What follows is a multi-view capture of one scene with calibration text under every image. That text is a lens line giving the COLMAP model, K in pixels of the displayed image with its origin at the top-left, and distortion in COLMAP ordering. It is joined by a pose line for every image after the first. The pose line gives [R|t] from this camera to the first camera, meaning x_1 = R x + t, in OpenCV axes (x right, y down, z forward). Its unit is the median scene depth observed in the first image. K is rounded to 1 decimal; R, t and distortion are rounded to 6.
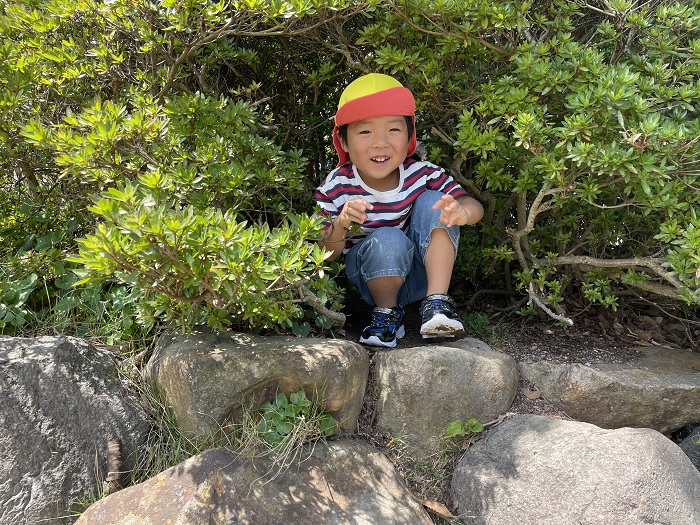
lens RADIAL K [[556.7, 0, 350.9], [0, 556.7, 270.5], [0, 0, 1]] dist [0.119144, -0.176646]
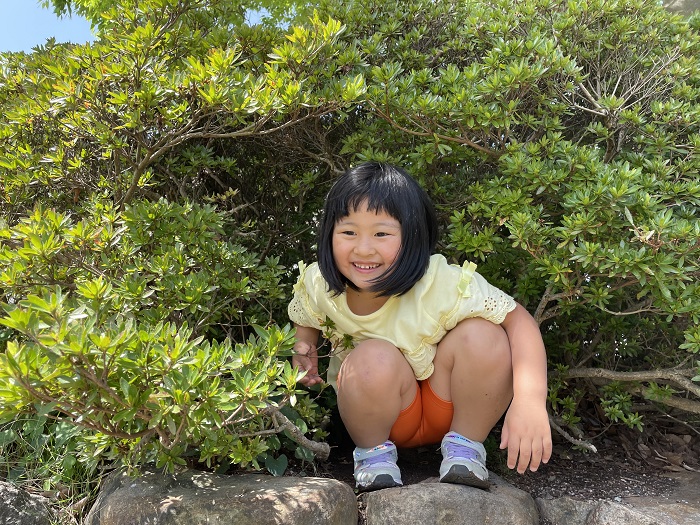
lens RADIAL K [[556.7, 0, 350.9], [0, 556.7, 270.5], [0, 0, 1]] dist [0.119144, -0.176646]
pose [[0.999767, -0.020339, 0.007185, 0.025203], [0.021346, 0.980807, -0.193811, -0.015427], [-0.003105, 0.193920, 0.981013, 0.122784]]
